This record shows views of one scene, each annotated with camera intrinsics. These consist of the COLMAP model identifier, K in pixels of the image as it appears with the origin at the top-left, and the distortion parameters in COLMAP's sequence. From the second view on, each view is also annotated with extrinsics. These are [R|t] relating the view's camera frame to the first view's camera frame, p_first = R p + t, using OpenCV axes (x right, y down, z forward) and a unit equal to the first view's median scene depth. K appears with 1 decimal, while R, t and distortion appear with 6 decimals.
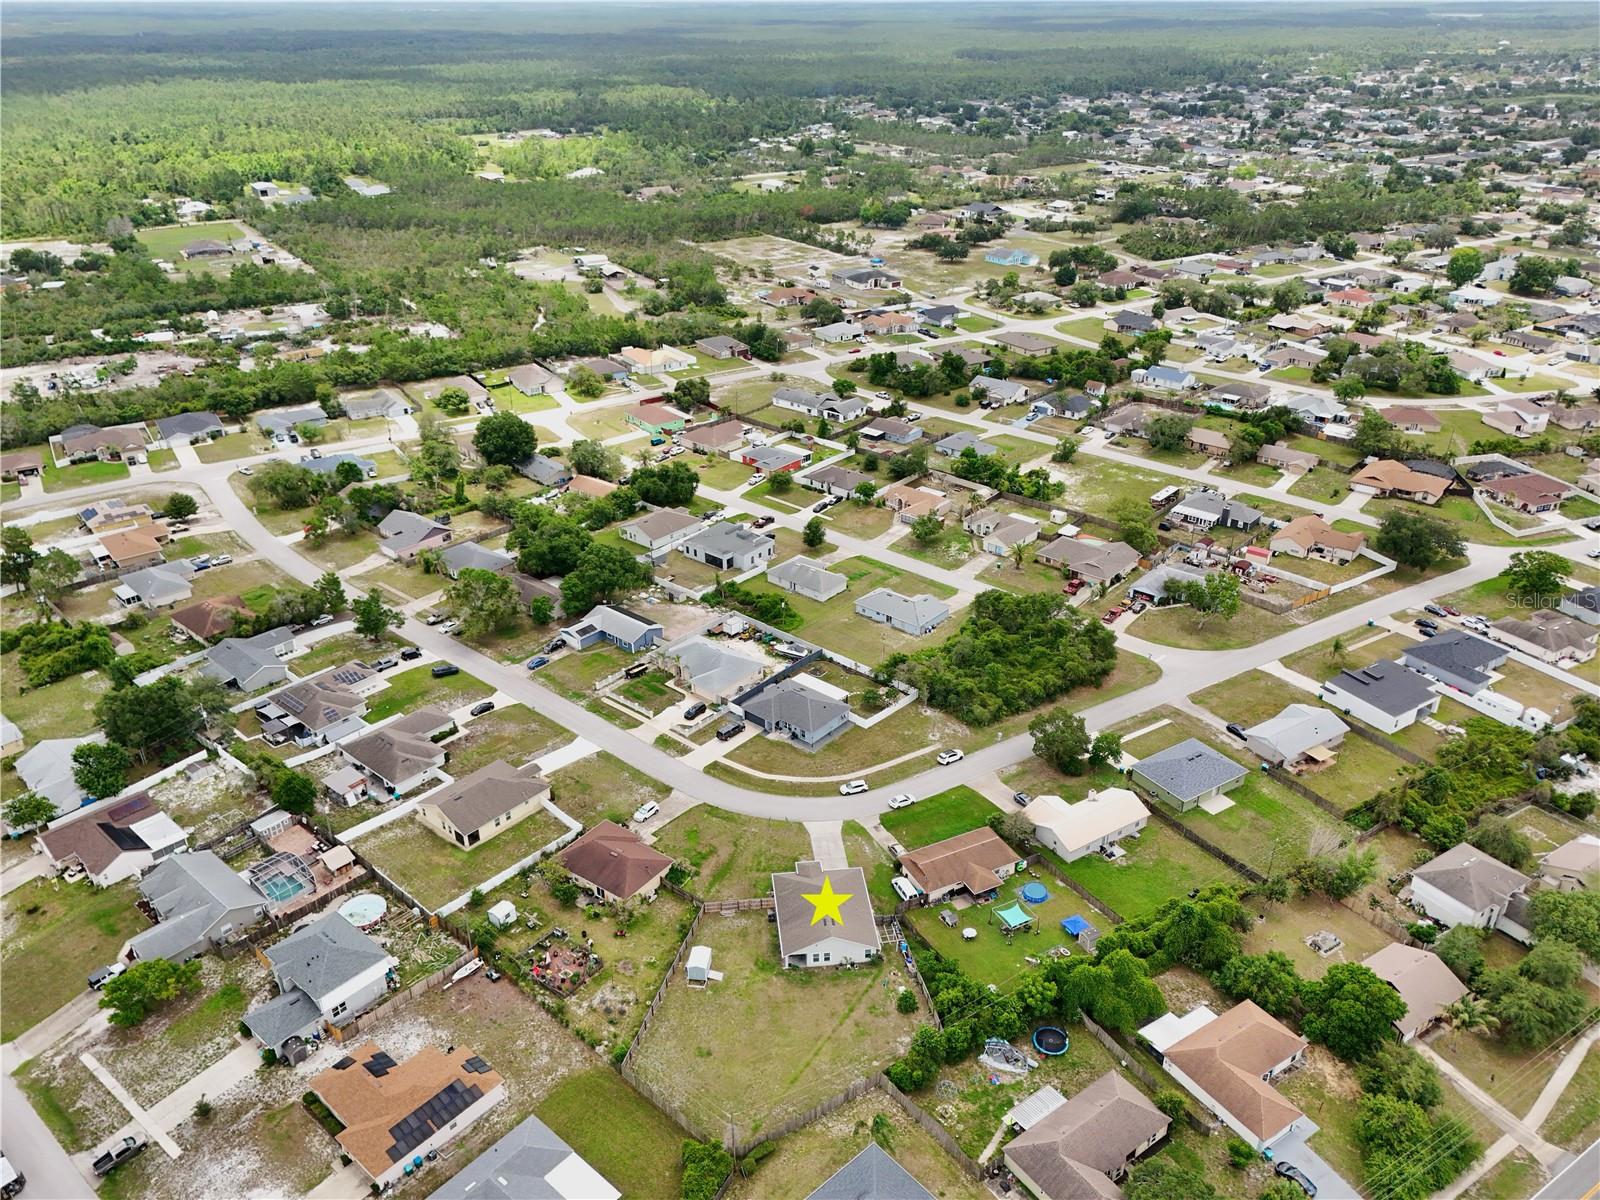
lens RADIAL K [[1180.5, 0, 803.7], [0, 1180.5, 610.2], [0, 0, 1]] dist [0.075916, -0.076892]
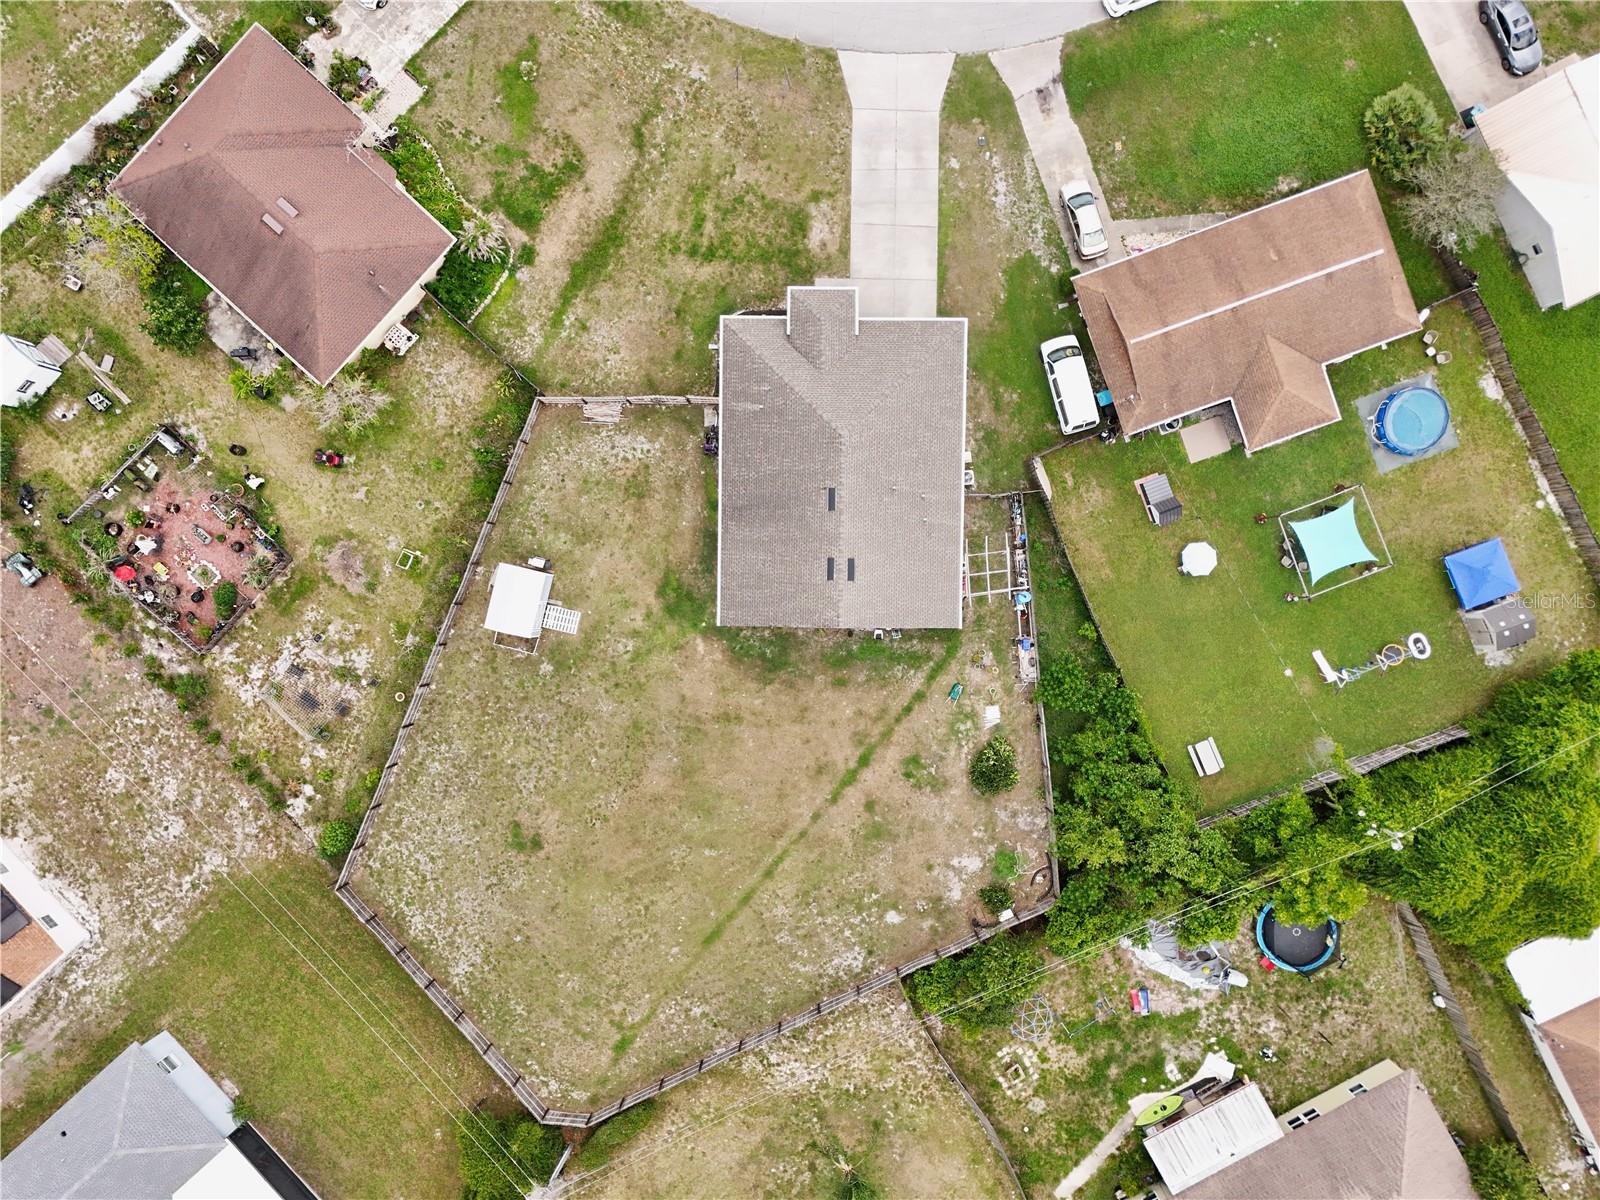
lens RADIAL K [[1180.5, 0, 803.7], [0, 1180.5, 610.2], [0, 0, 1]] dist [0.075916, -0.076892]
pose [[0.992570, 0.121338, -0.009053, 0.010084], [-0.046151, 0.444282, 0.894698, -0.051606], [0.112583, -0.887632, 0.446581, 0.570469]]
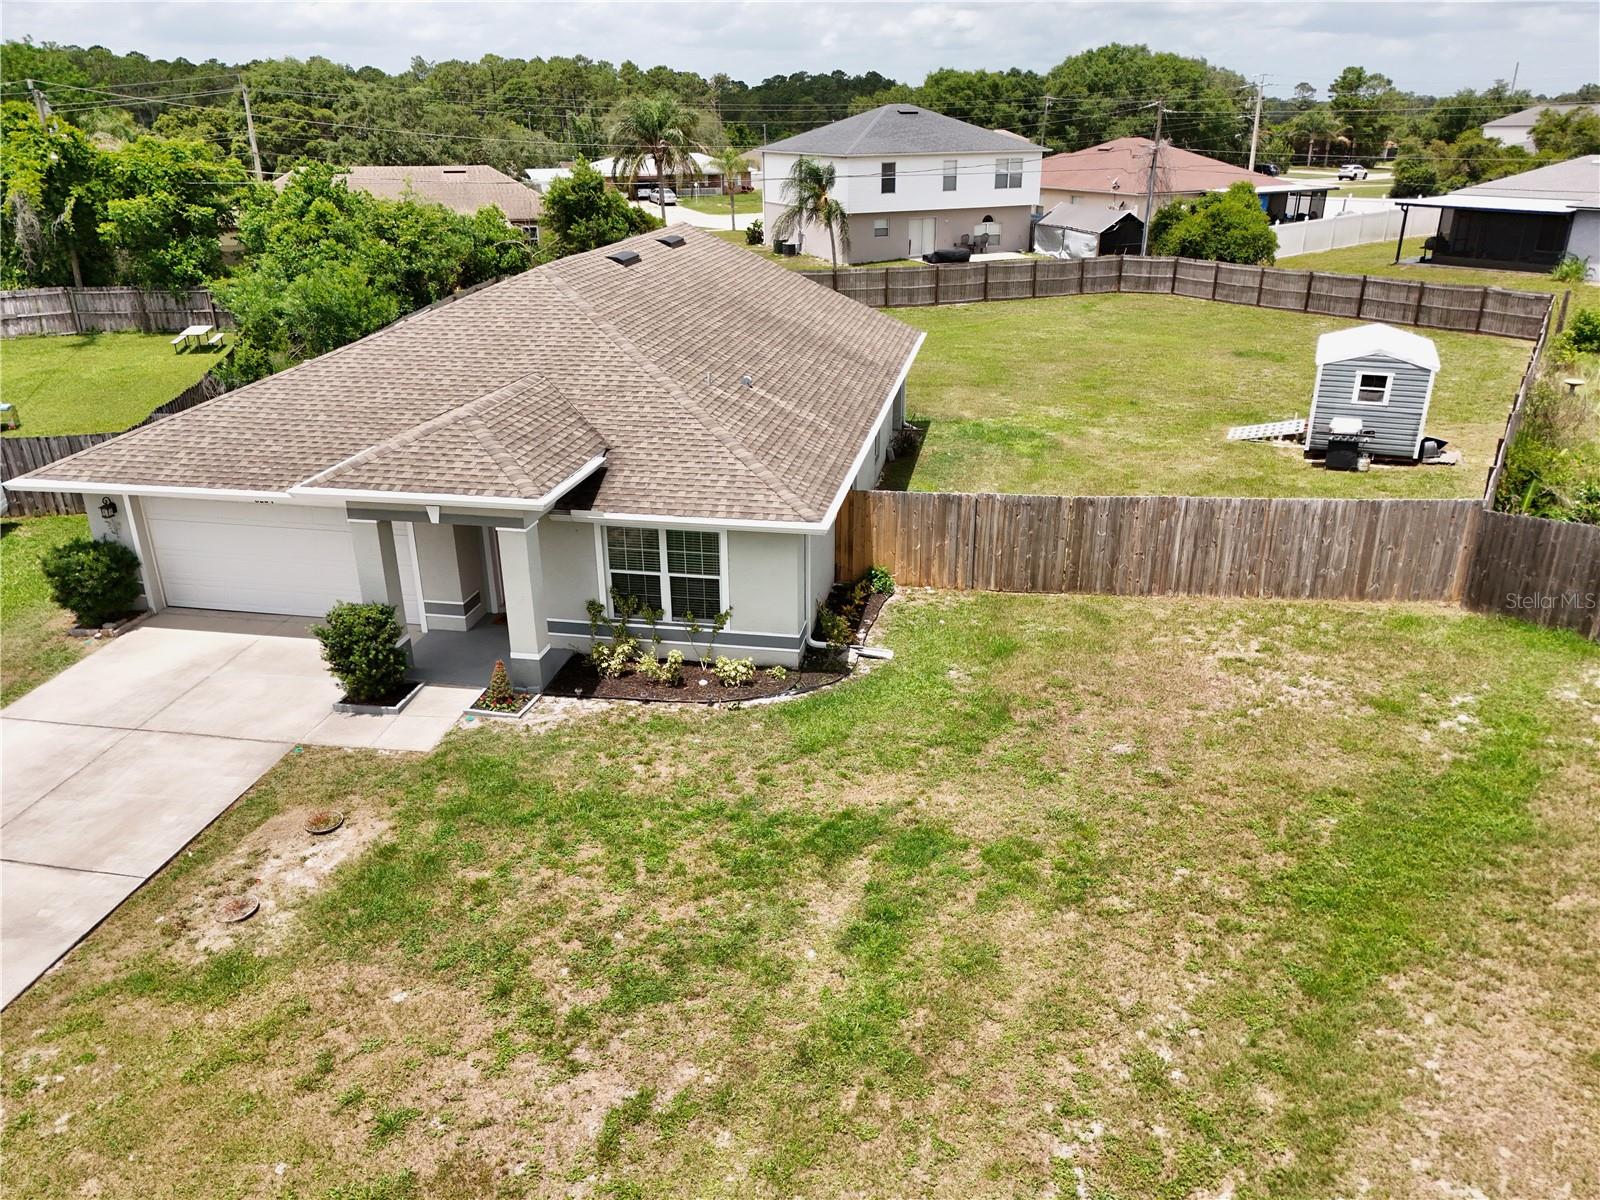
lens RADIAL K [[1180.5, 0, 803.7], [0, 1180.5, 610.2], [0, 0, 1]] dist [0.075916, -0.076892]
pose [[-0.959197, -0.099123, 0.264793, -0.038738], [0.139108, 0.649890, 0.747189, 0.116481], [-0.246150, 0.753537, -0.609584, 0.803276]]
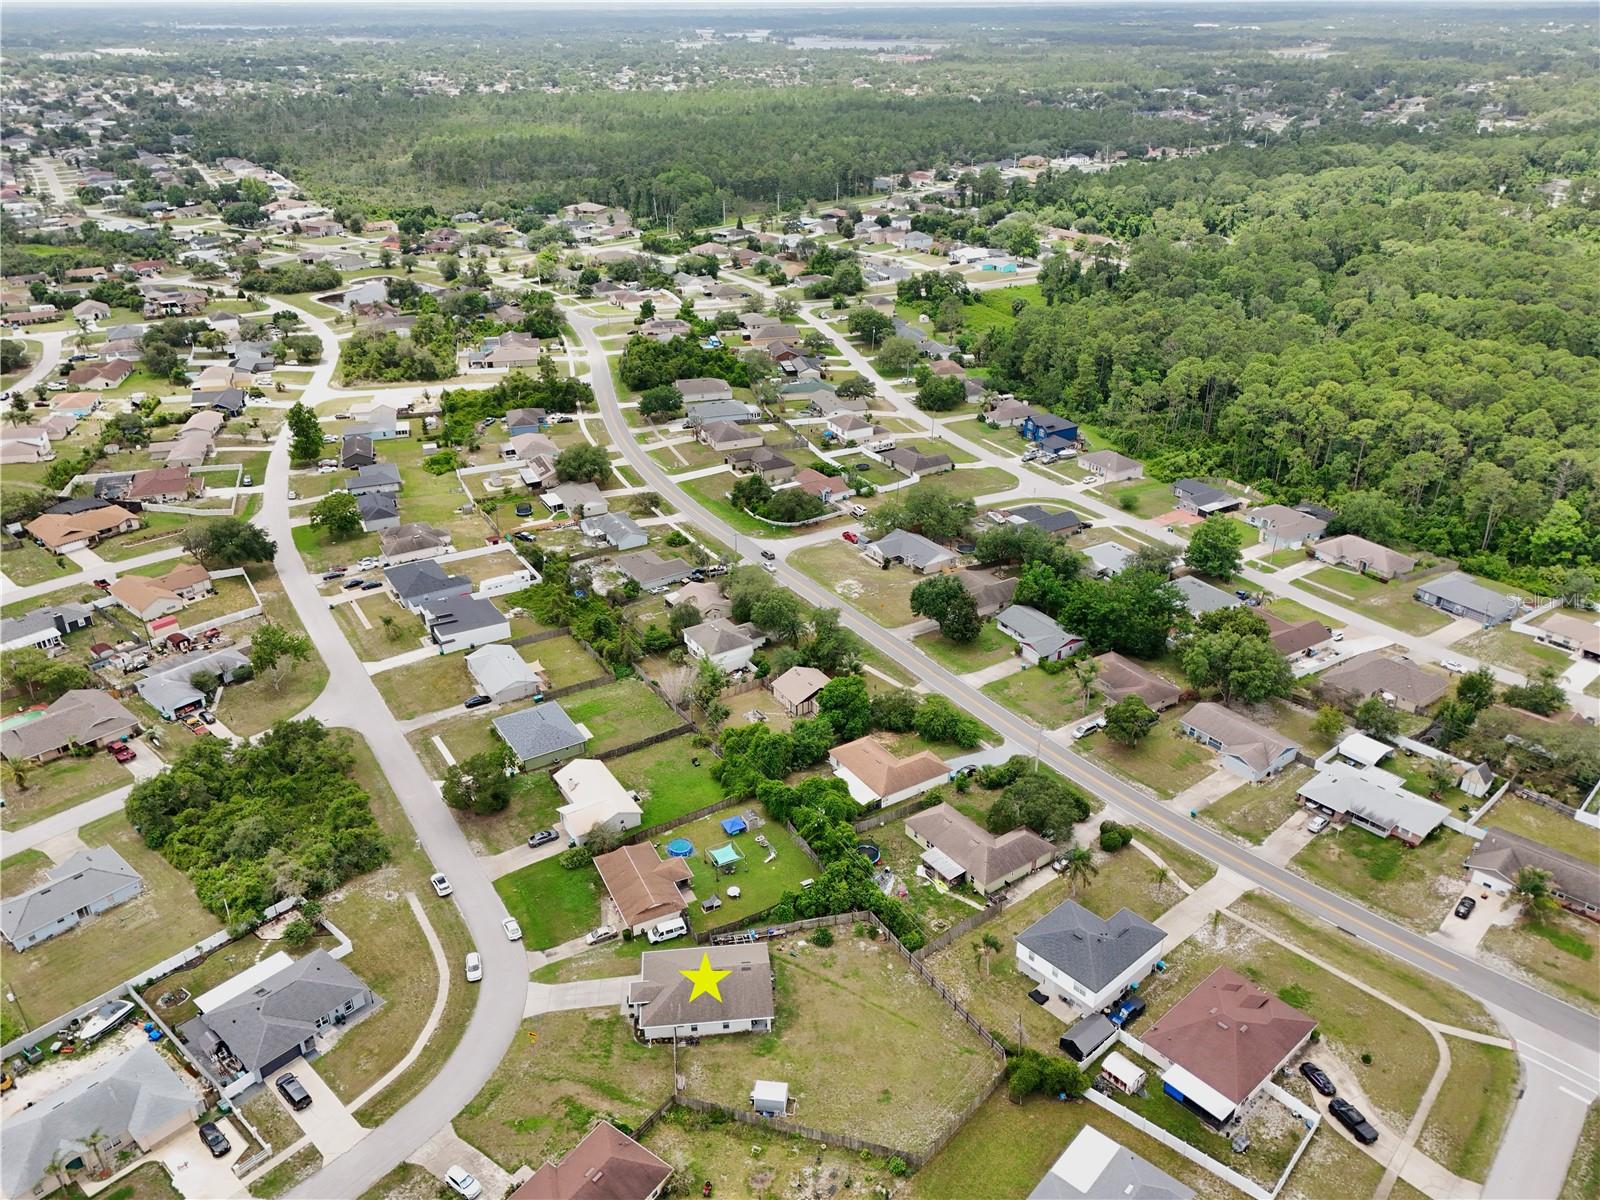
lens RADIAL K [[1180.5, 0, 803.7], [0, 1180.5, 610.2], [0, 0, 1]] dist [0.075916, -0.076892]
pose [[0.010474, -0.451576, 0.892171, -0.492443], [0.464258, 0.792423, 0.395638, -0.225278], [-0.885638, 0.410054, 0.217948, 0.442311]]
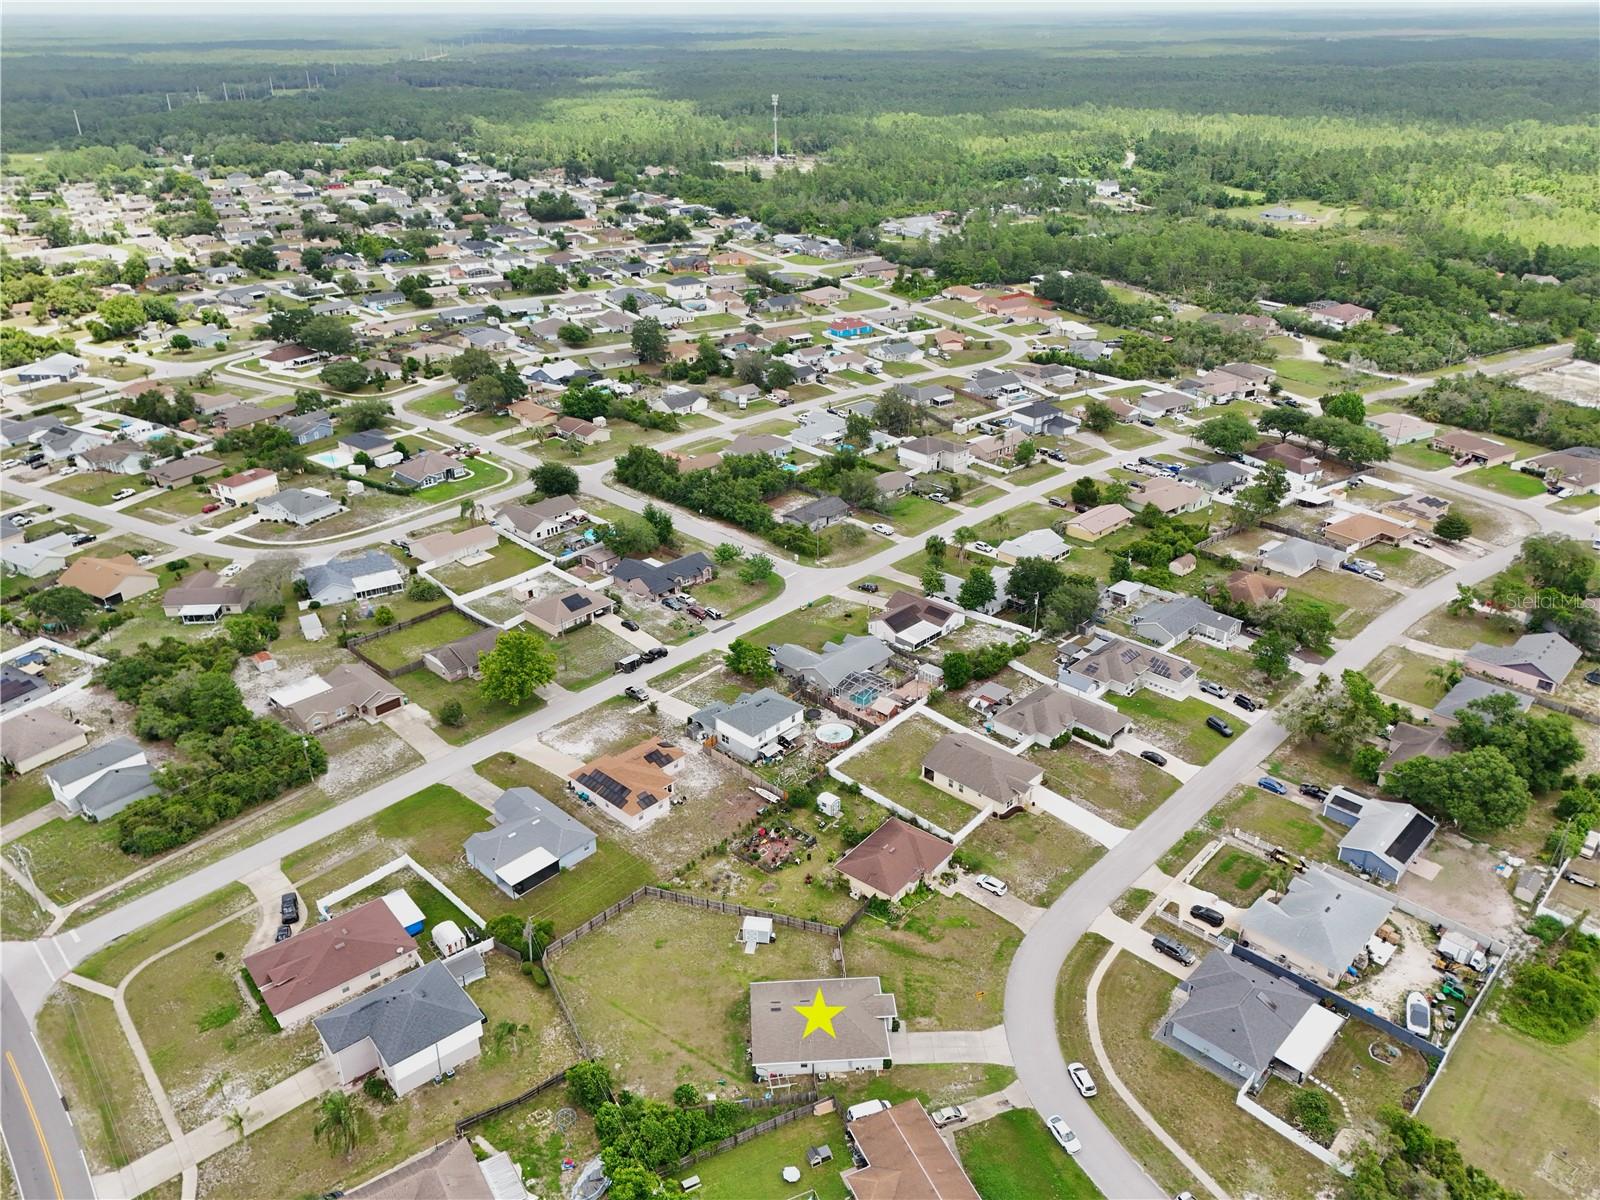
lens RADIAL K [[1180.5, 0, 803.7], [0, 1180.5, 610.2], [0, 0, 1]] dist [0.075916, -0.076892]
pose [[-0.049797, 0.457493, -0.887818, 0.485939], [-0.454985, 0.780935, 0.427936, -0.264020], [0.889105, 0.425254, 0.169265, 0.513661]]
